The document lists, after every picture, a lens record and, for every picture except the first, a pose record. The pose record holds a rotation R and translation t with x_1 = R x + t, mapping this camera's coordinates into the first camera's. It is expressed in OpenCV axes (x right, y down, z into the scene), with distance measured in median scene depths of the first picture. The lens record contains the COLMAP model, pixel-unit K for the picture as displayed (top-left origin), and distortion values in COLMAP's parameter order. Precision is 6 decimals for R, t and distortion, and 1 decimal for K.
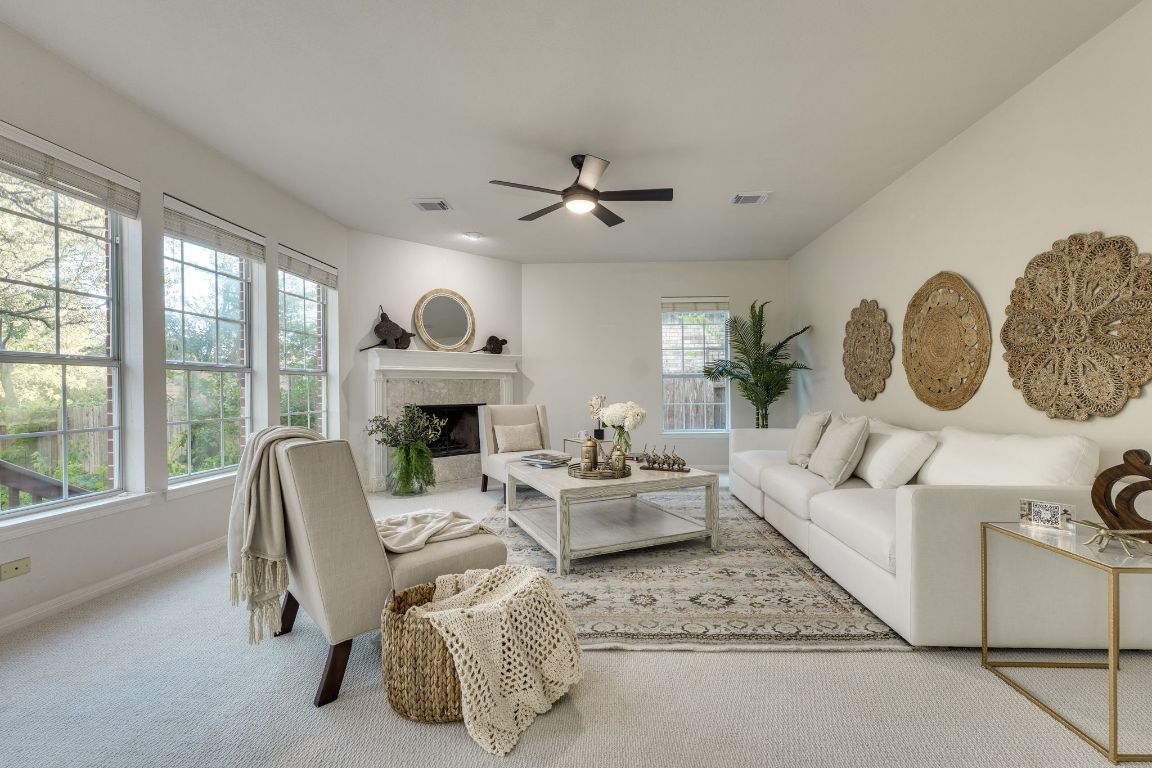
lens RADIAL K [[507.7, 0, 587.5], [0, 507.7, 389.2], [0, 0, 1]] dist [-0.000235, -0.000039]
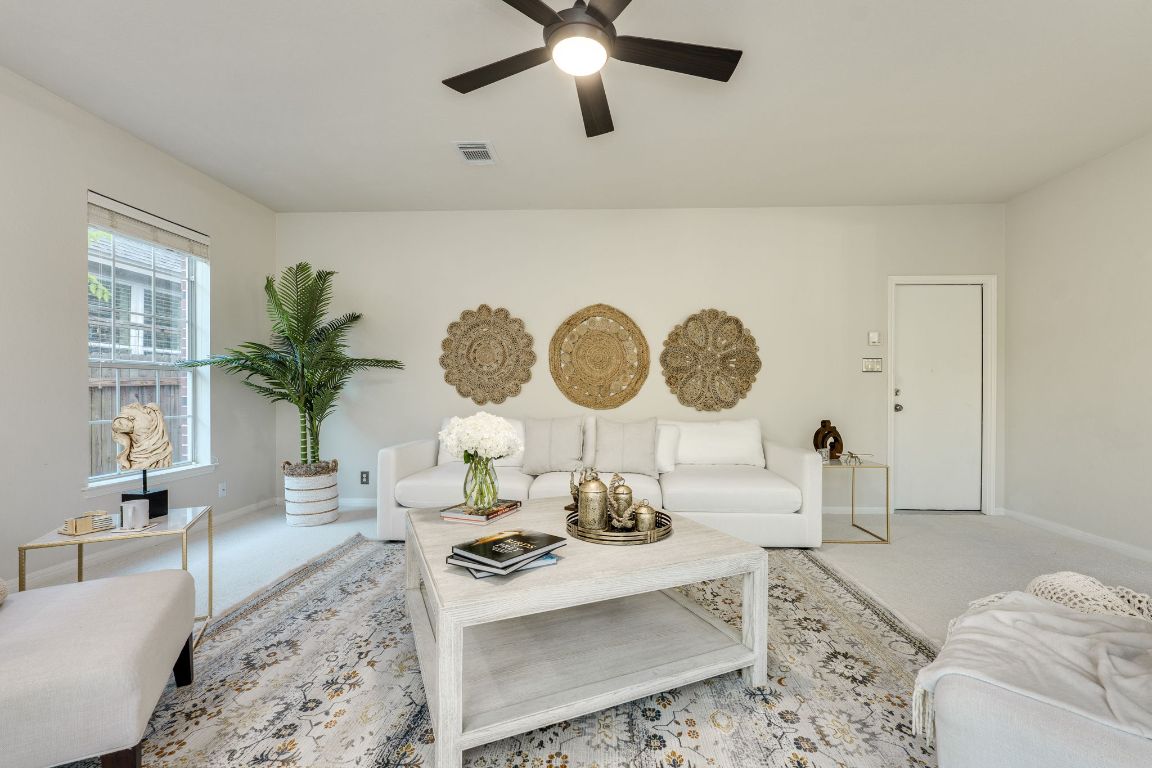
lens RADIAL K [[487.2, 0, 596.8], [0, 487.2, 393.4], [0, 0, 1]] dist [0.000777, 0.000029]
pose [[-0.012314, 0.002644, 0.999921, -0.533365], [-0.003400, 0.999991, -0.002686, 0.002928], [-0.999918, -0.003433, -0.012305, 0.978371]]
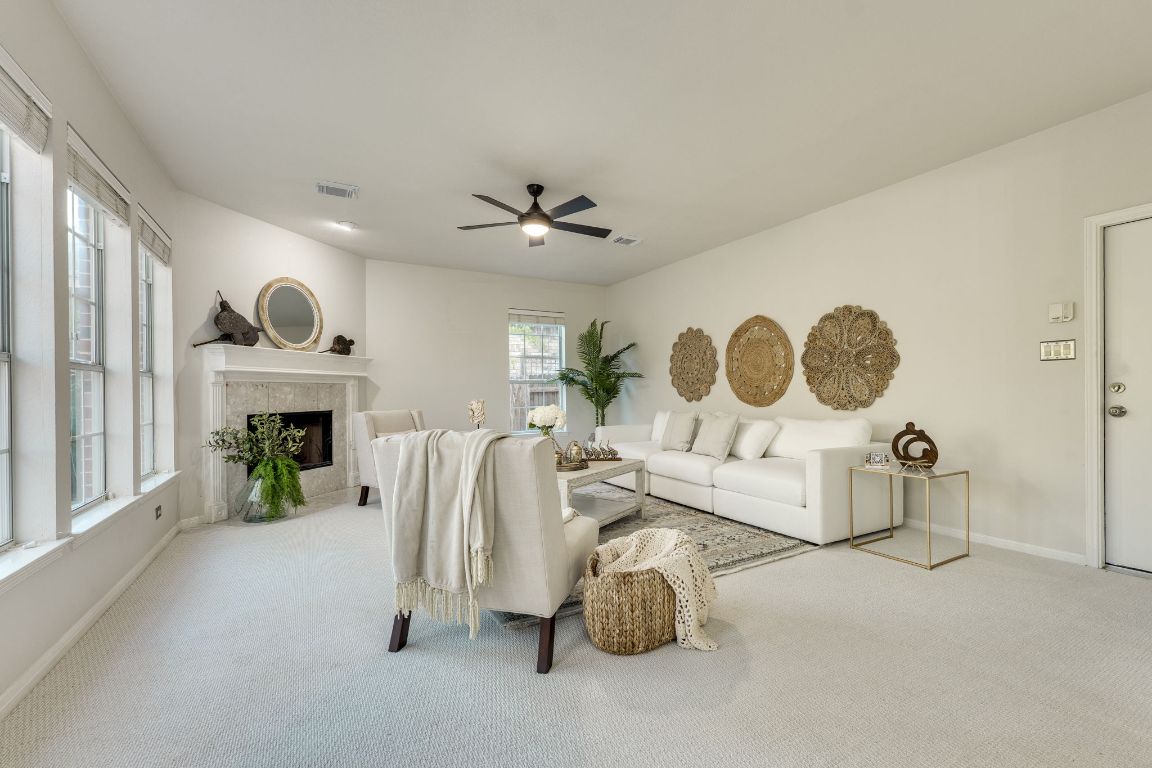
lens RADIAL K [[507.1, 0, 600.2], [0, 507.1, 388.4], [0, 0, 1]] dist [0.000765, 0.000078]
pose [[0.839079, 0.003240, 0.543999, -0.494372], [0.003232, 0.999935, -0.010941, 0.001262], [-0.543999, 0.010939, 0.839014, -0.010784]]
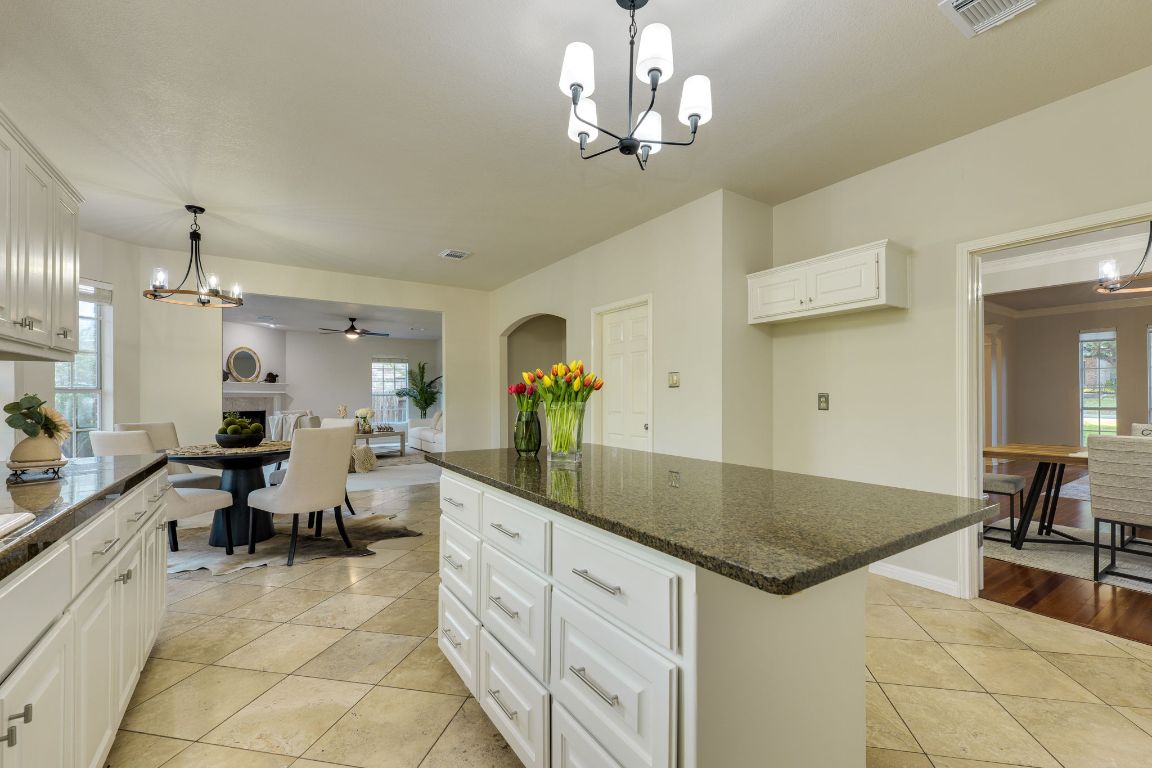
lens RADIAL K [[493.0, 0, 612.9], [0, 493.0, 389.5], [0, 0, 1]] dist [0.000517, -0.000021]
pose [[0.781331, 0.010448, 0.624030, -0.560651], [-0.000214, 0.999864, -0.016473, -0.029972], [-0.624117, 0.012737, 0.781227, -1.897884]]
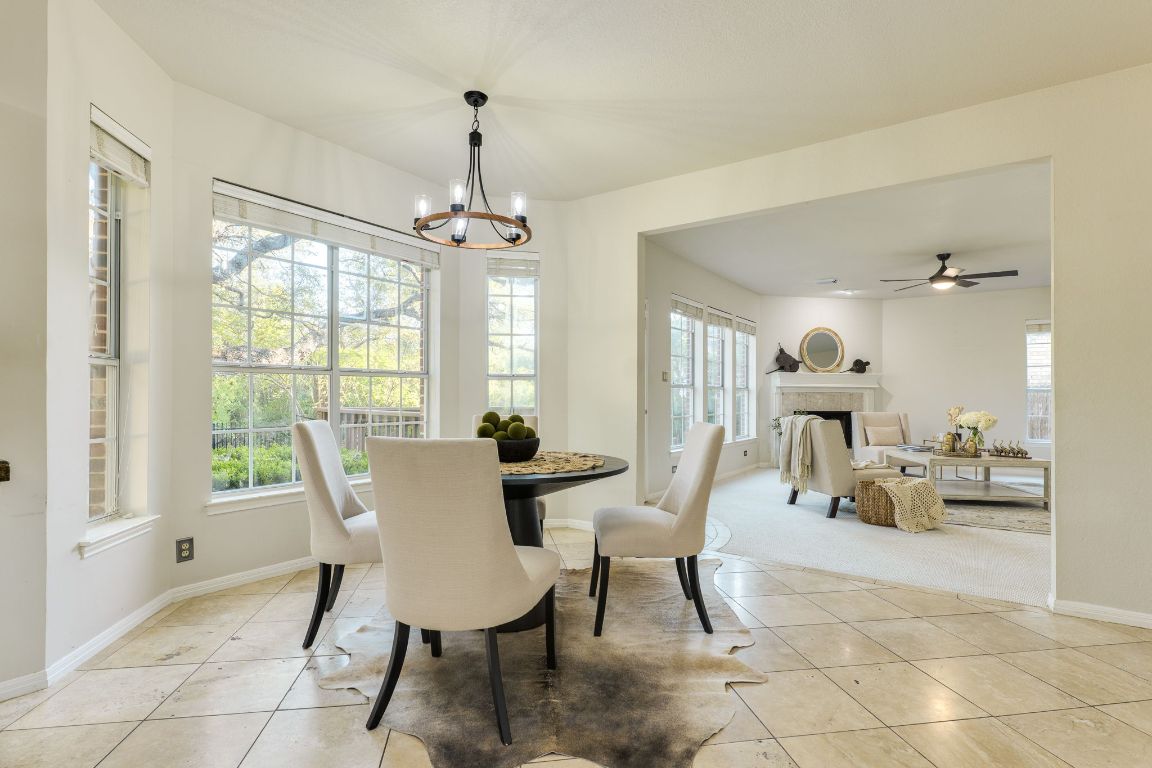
lens RADIAL K [[567.9, 0, 560.2], [0, 567.9, 393.0], [0, 0, 1]] dist [0.000903, -0.000024]
pose [[0.832730, 0.008702, -0.553611, -0.025430], [-0.012380, 0.999919, -0.002904, -0.007482], [0.553541, 0.009272, 0.832770, -1.096856]]
